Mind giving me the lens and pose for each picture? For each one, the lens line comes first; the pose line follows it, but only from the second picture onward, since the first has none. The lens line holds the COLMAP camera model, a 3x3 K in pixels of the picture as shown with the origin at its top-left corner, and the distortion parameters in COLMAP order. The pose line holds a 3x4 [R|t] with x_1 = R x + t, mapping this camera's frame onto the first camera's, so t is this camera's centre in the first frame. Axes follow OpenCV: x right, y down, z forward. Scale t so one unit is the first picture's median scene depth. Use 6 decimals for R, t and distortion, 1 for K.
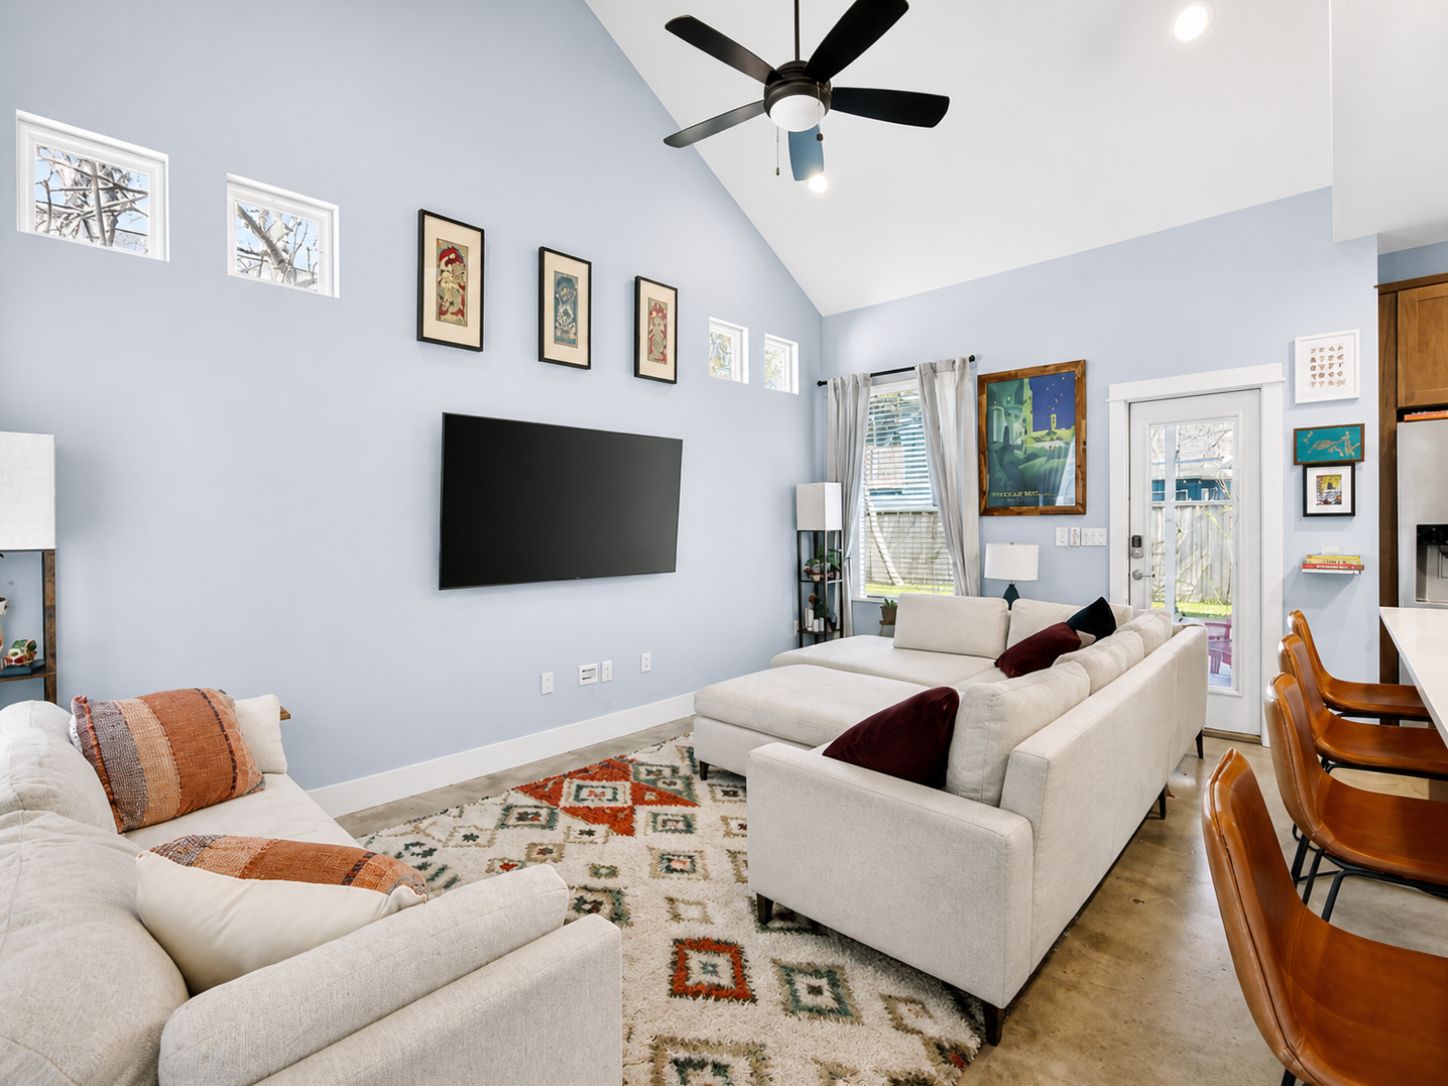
lens RADIAL K [[716.4, 0, 720.4], [0, 716.4, 519.4], [0, 0, 1]] dist [0.013734, -0.014550]
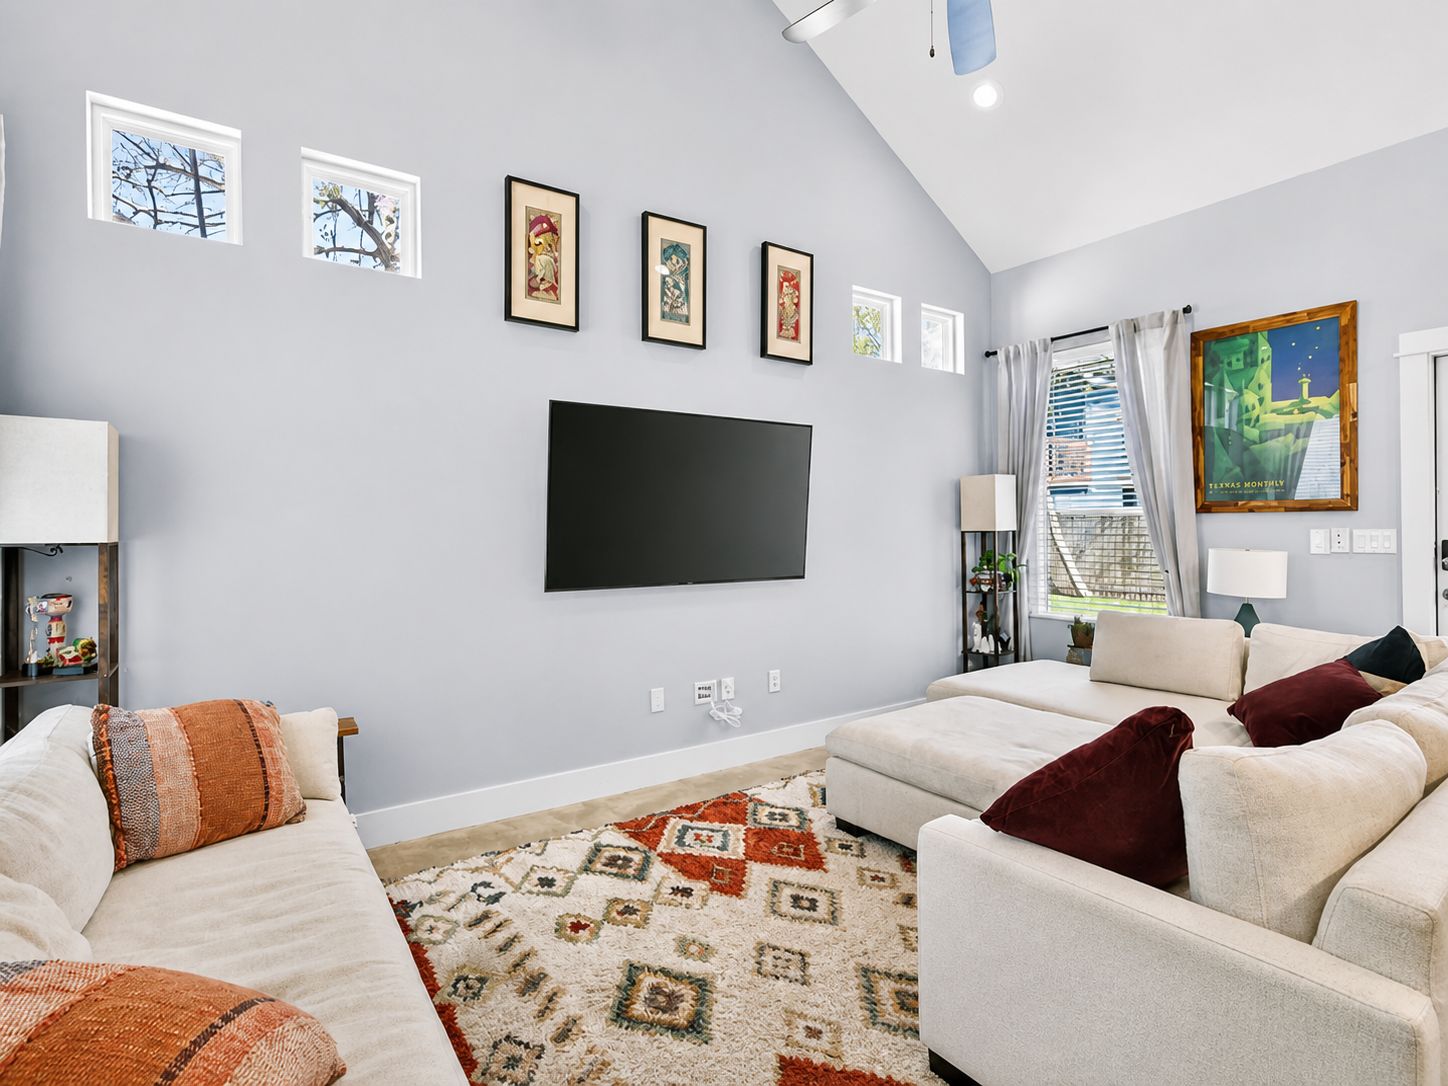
lens RADIAL K [[716.4, 0, 720.4], [0, 716.4, 519.4], [0, 0, 1]] dist [0.013734, -0.014550]
pose [[0.970900, -0.002828, -0.239470, 0.048025], [0.001962, 0.999991, -0.003855, 0.005025], [0.239478, 0.003273, 0.970896, 0.150598]]
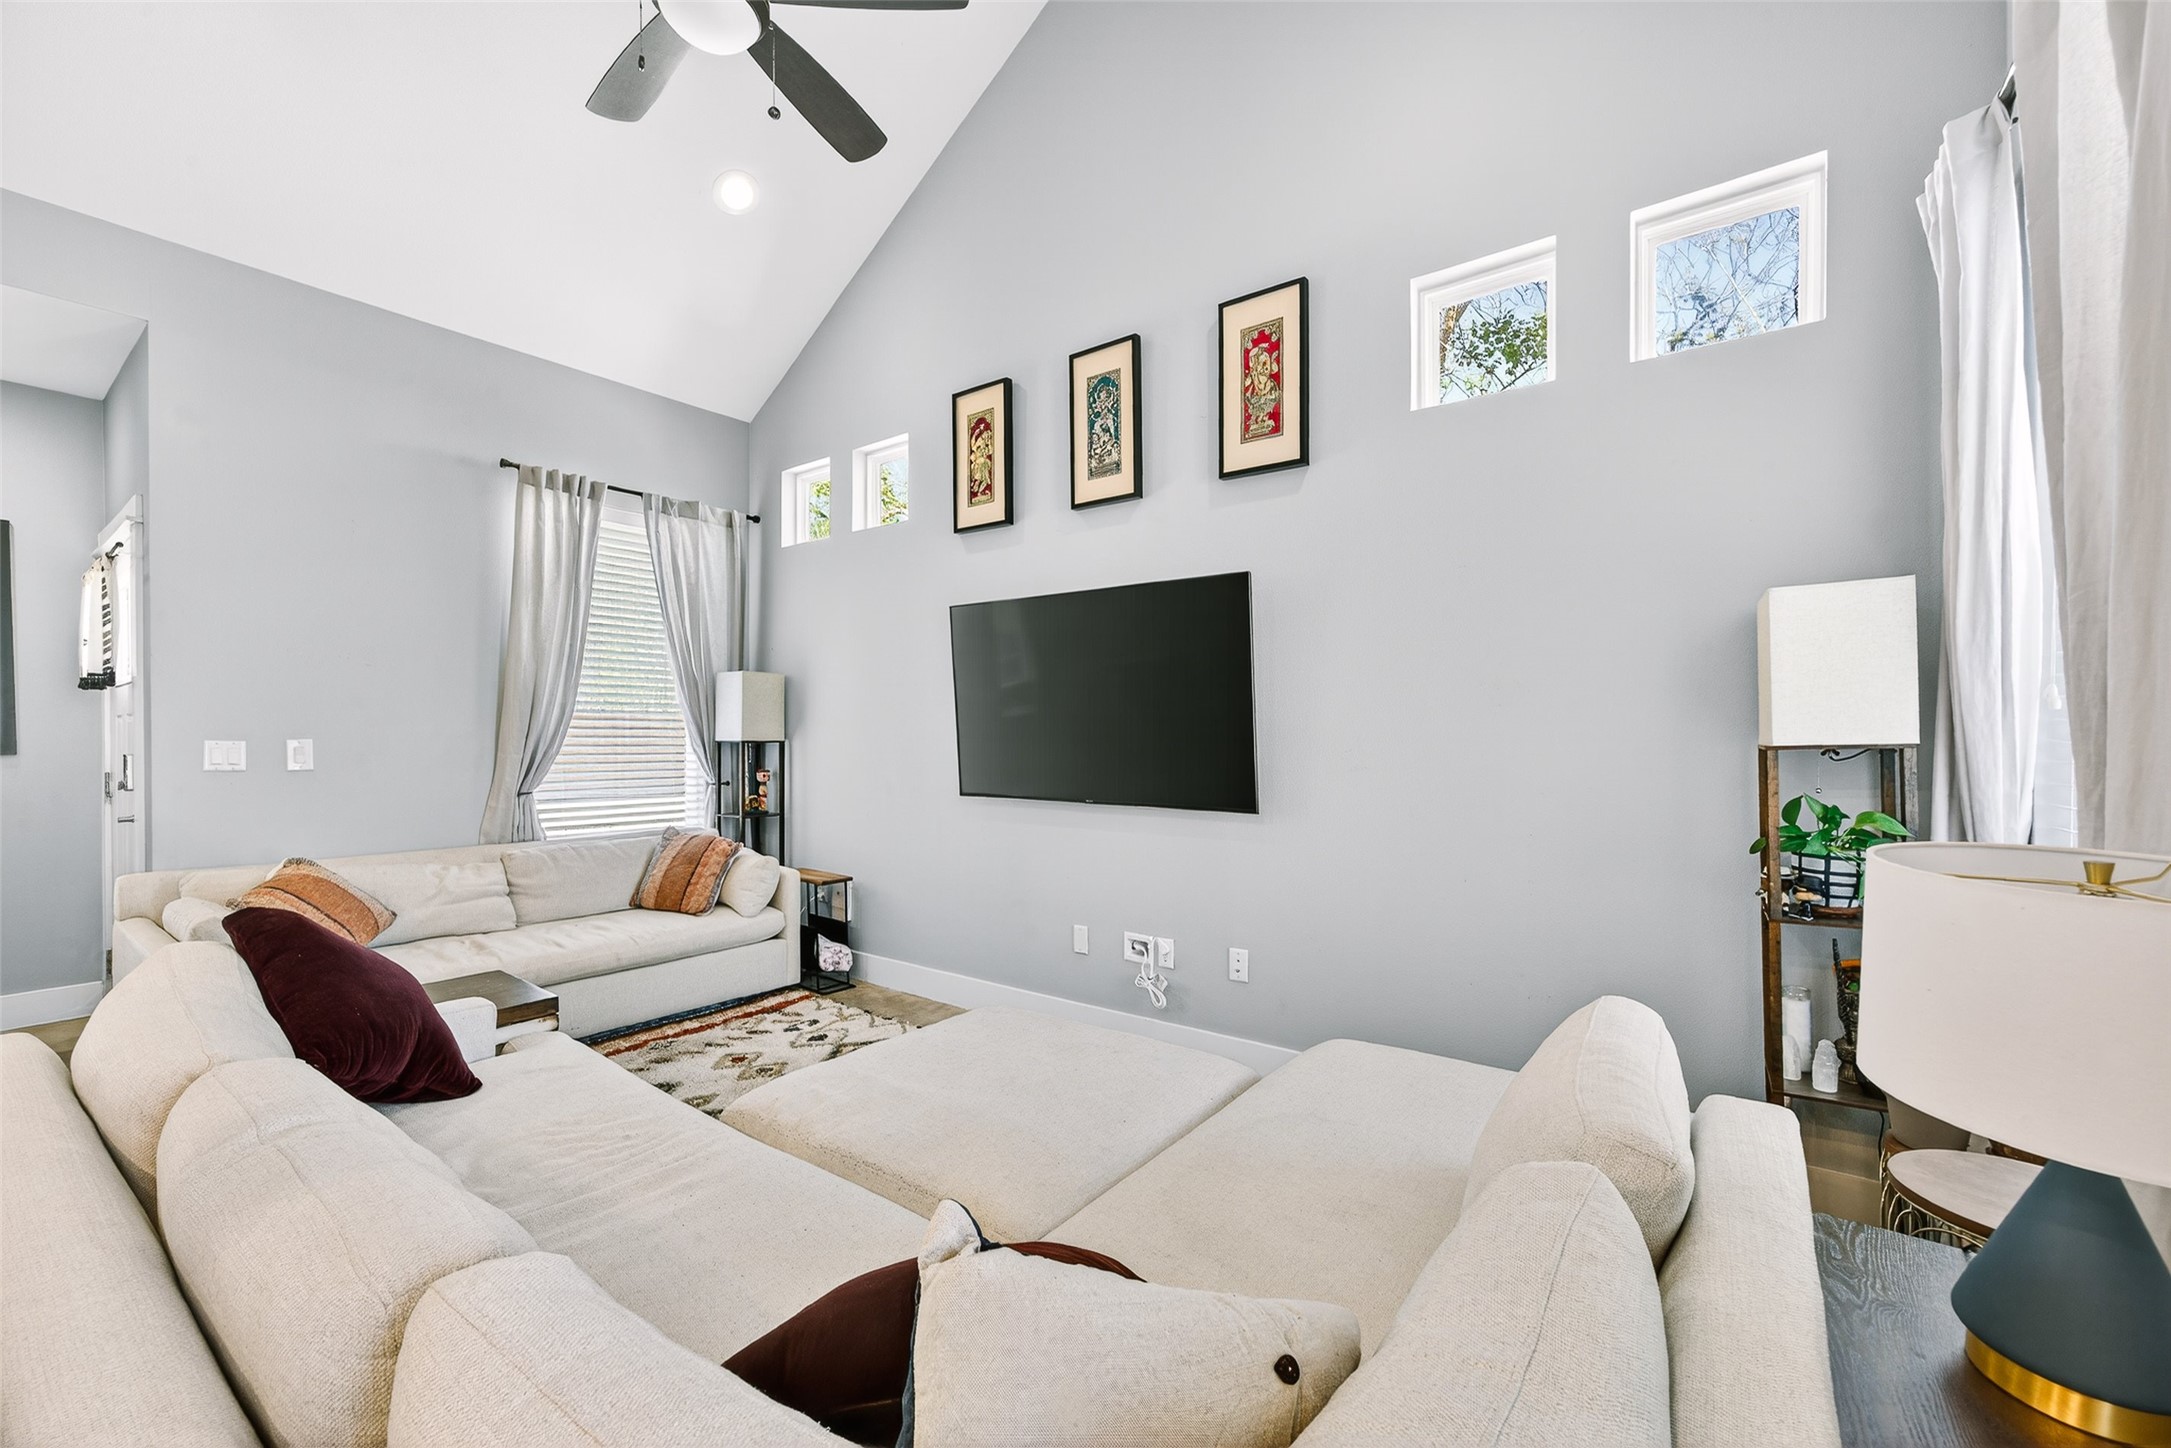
lens RADIAL K [[1051.2, 0, 1215.3], [0, 1051.2, 722.0], [0, 0, 1]] dist [0.079427, 0.000043]
pose [[0.053279, 0.001314, -0.998579, 0.814817], [0.005414, 0.999984, 0.001605, 0.000684], [0.998565, -0.005492, 0.053271, 1.026994]]
